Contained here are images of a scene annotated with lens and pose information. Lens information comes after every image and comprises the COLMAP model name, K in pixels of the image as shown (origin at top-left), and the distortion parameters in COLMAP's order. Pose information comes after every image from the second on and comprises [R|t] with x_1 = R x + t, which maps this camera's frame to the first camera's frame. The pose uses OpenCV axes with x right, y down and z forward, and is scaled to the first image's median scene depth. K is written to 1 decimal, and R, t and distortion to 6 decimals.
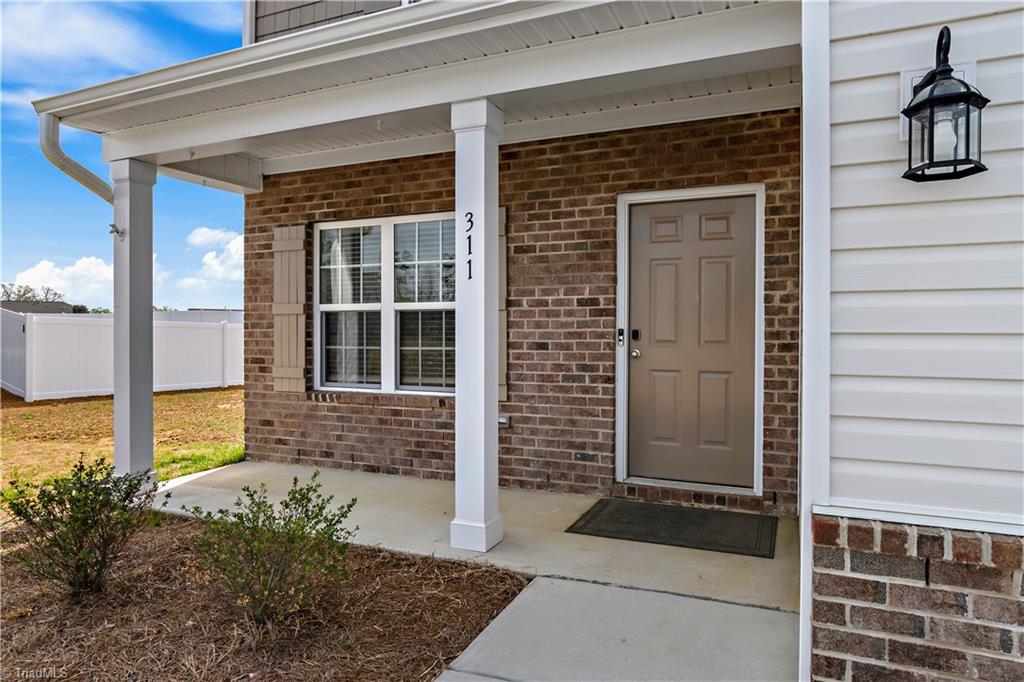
lens RADIAL K [[653.1, 0, 529.2], [0, 653.1, 339.4], [0, 0, 1]] dist [-0.031624, 0.000894]
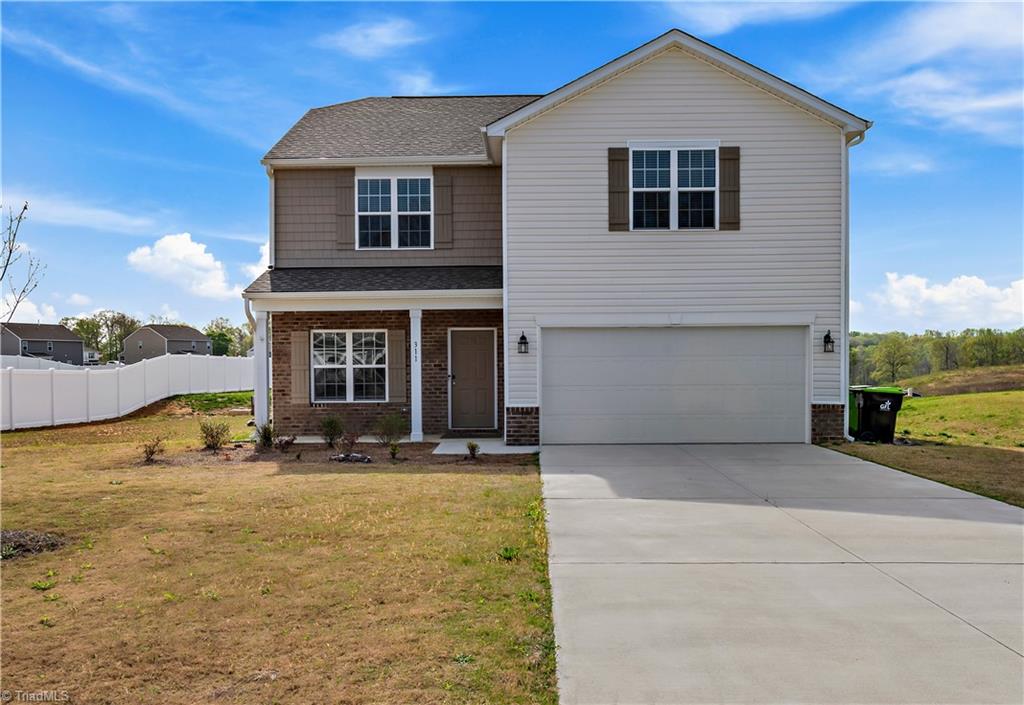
lens RADIAL K [[832.7, 0, 512.6], [0, 832.7, 356.4], [0, 0, 1]] dist [0.003116, 0.000762]
pose [[0.932600, -0.004637, 0.360882, -0.905015], [0.014260, 0.999610, -0.024007, -0.005853], [-0.360630, 0.027535, 0.932302, -2.464754]]
